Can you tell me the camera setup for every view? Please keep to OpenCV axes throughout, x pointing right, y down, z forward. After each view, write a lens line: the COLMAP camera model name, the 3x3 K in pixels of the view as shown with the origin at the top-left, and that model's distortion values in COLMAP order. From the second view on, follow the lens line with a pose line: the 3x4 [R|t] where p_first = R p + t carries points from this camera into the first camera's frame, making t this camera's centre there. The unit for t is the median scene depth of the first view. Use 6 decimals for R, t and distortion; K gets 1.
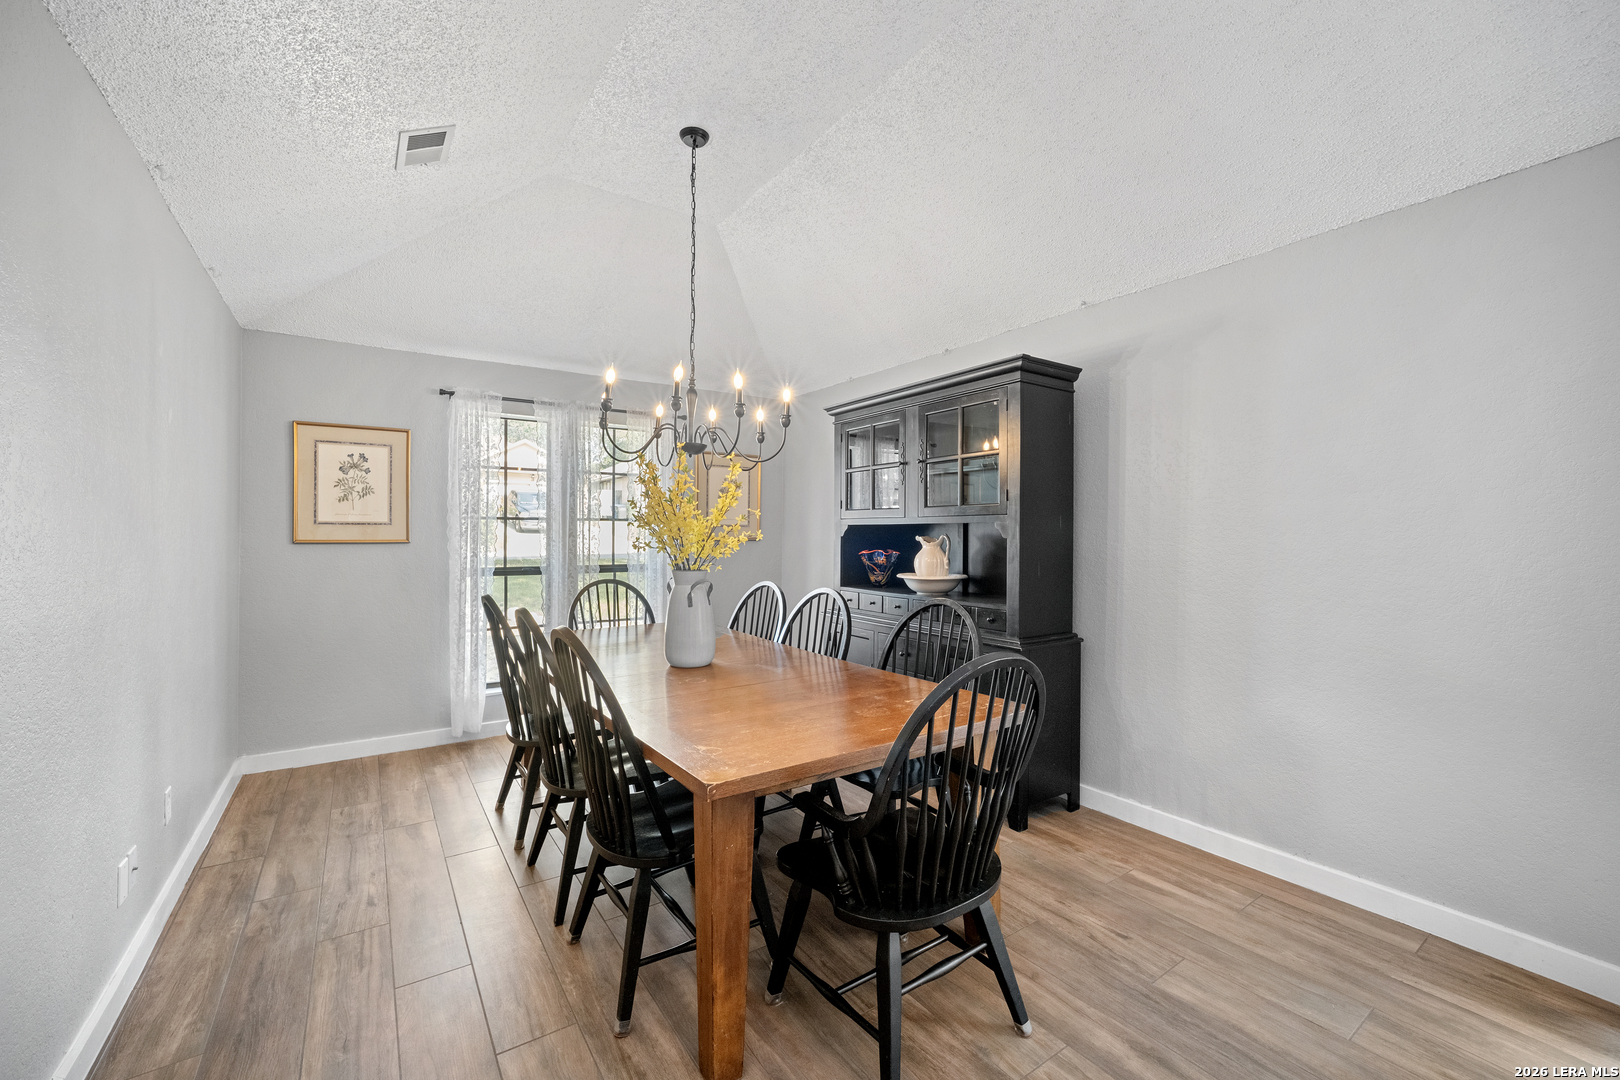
lens RADIAL K [[651.3, 0, 802.8], [0, 651.3, 534.3], [0, 0, 1]] dist [-0.022068, 0.003017]
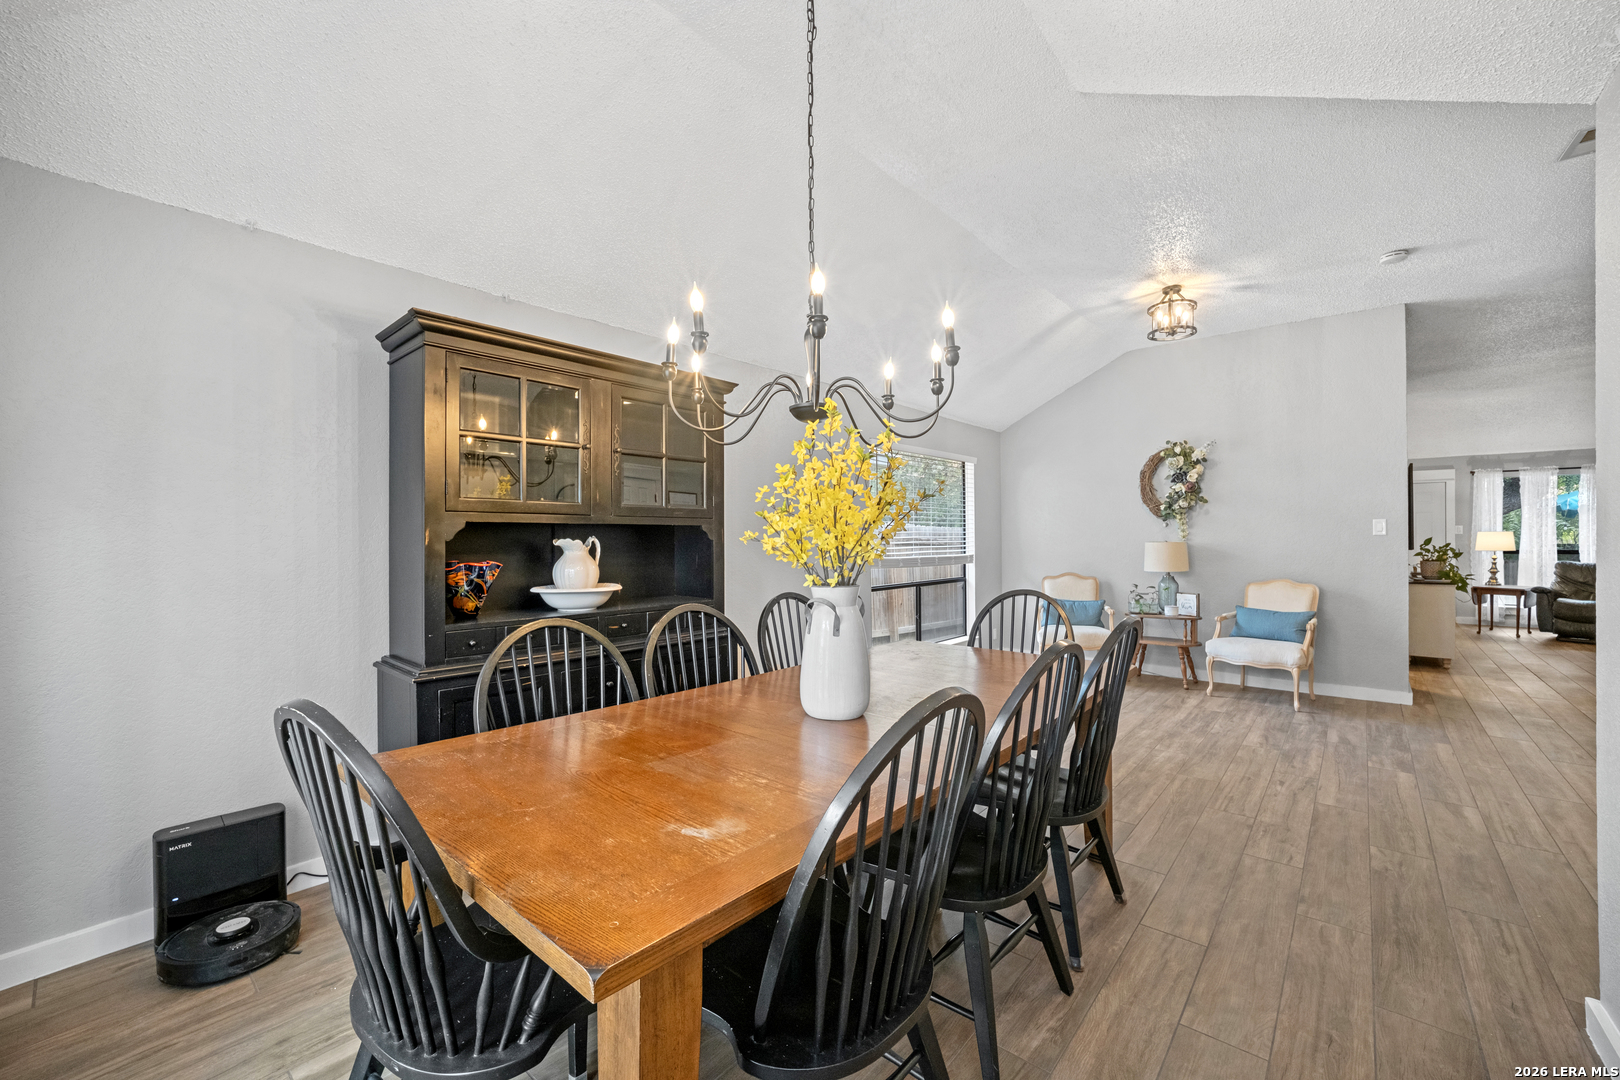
lens RADIAL K [[651.3, 0, 810.4], [0, 651.3, 536.5], [0, 0, 1]] dist [-0.022068, 0.003017]
pose [[-0.261896, 0.000781, 0.965096, -0.677973], [0.002951, 0.999996, -0.000009, 0.001007], [-0.965092, 0.002846, -0.261897, 0.942510]]
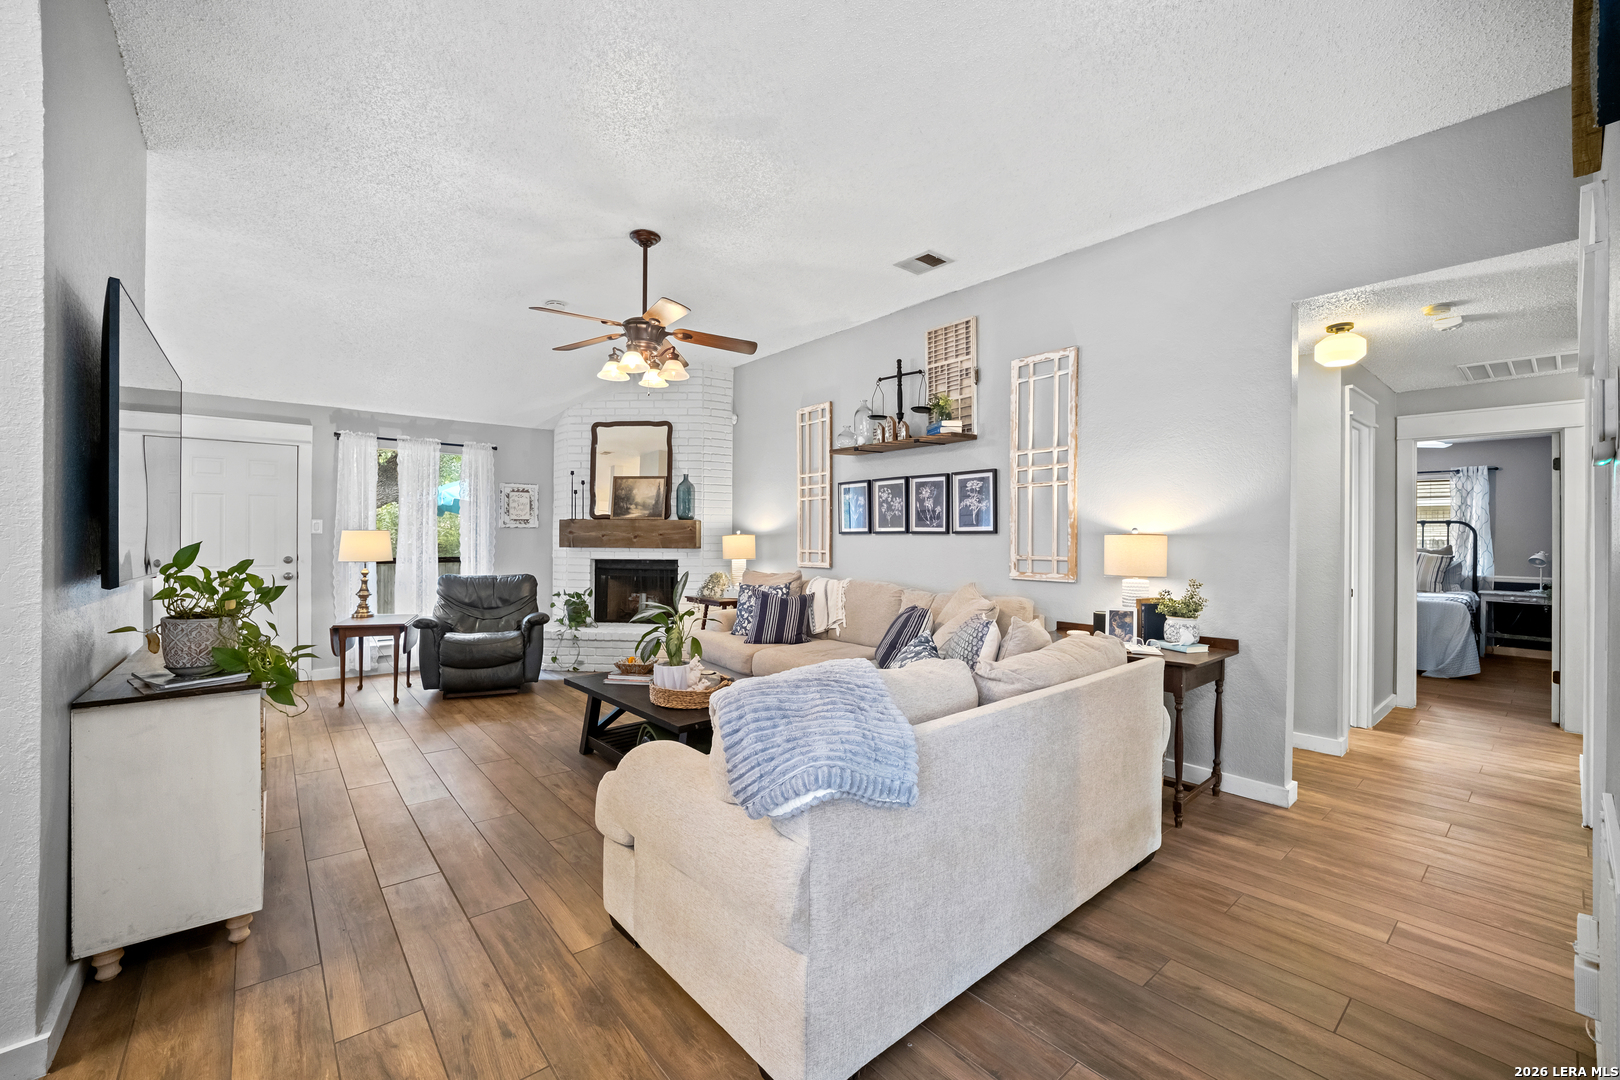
lens RADIAL K [[651.3, 0, 803.7], [0, 651.3, 540.2], [0, 0, 1]] dist [-0.022068, 0.003017]
pose [[-0.994065, -0.009255, -0.108395, 0.108529], [-0.009629, 0.999949, 0.002923, -0.001198], [0.108362, 0.003950, -0.994104, -0.562540]]
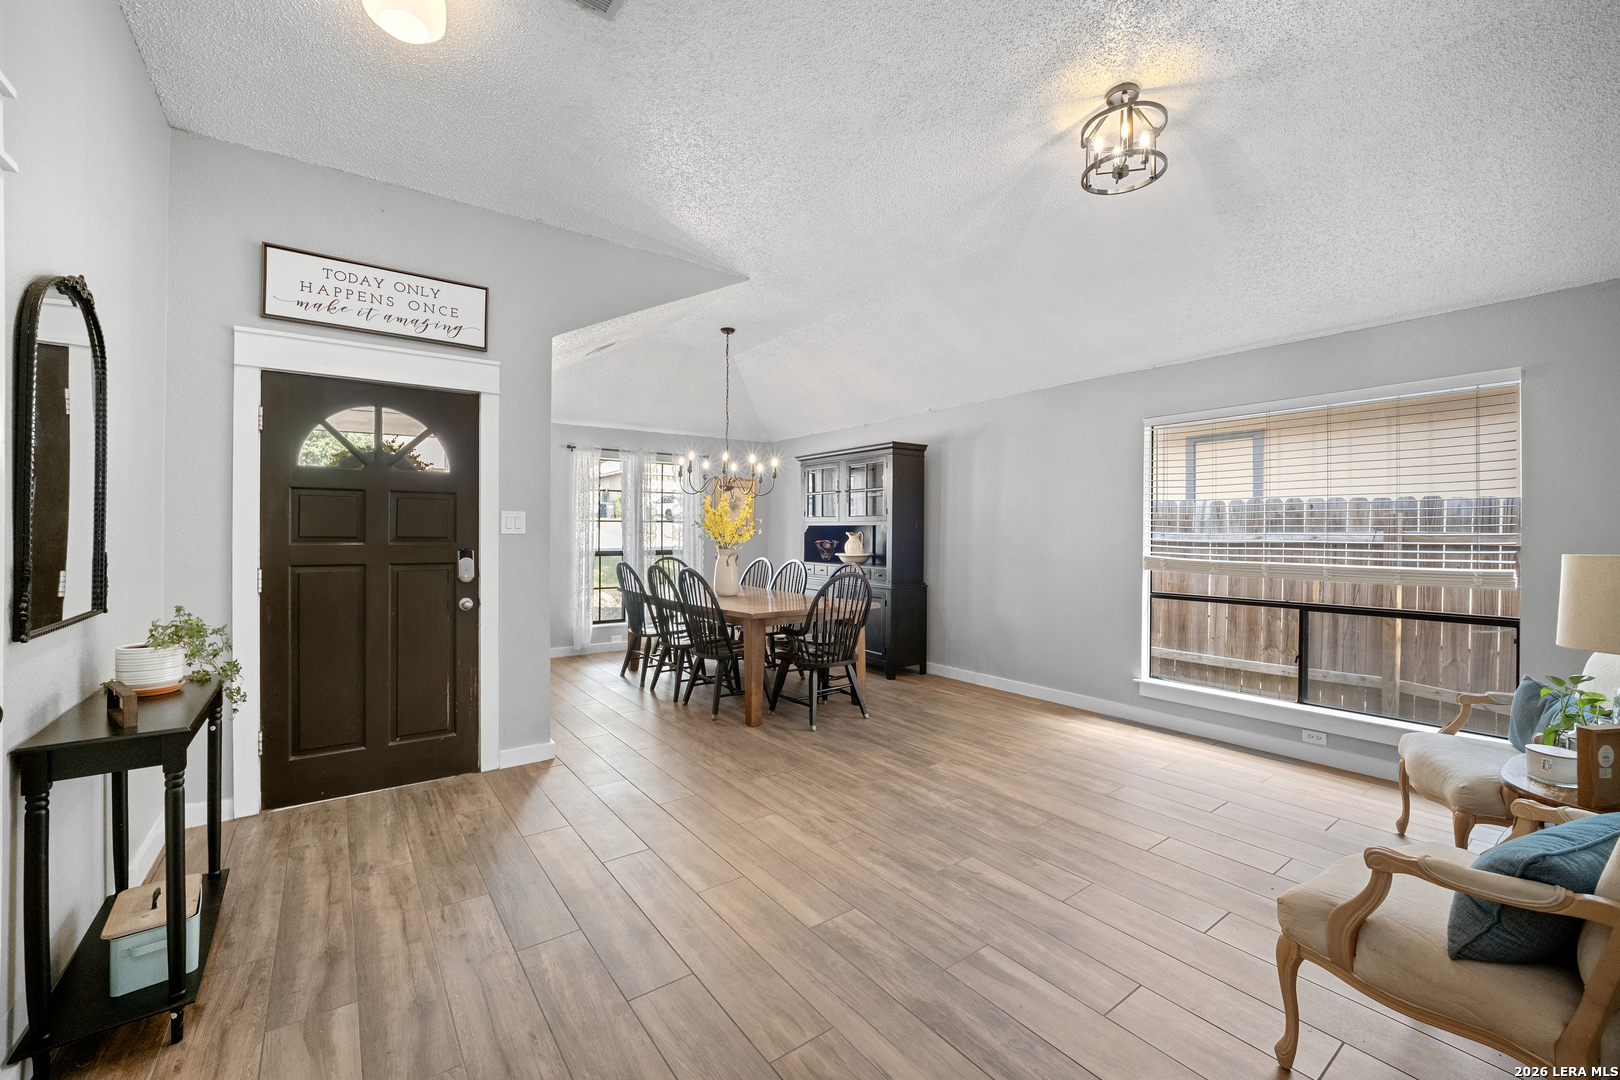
lens RADIAL K [[651.3, 0, 801.5], [0, 651.3, 530.3], [0, 0, 1]] dist [-0.022068, 0.003017]
pose [[0.999523, 0.000445, 0.030867, -0.002595], [-0.000428, 1.000000, -0.000544, -0.001213], [-0.030867, 0.000530, 0.999523, -0.805874]]
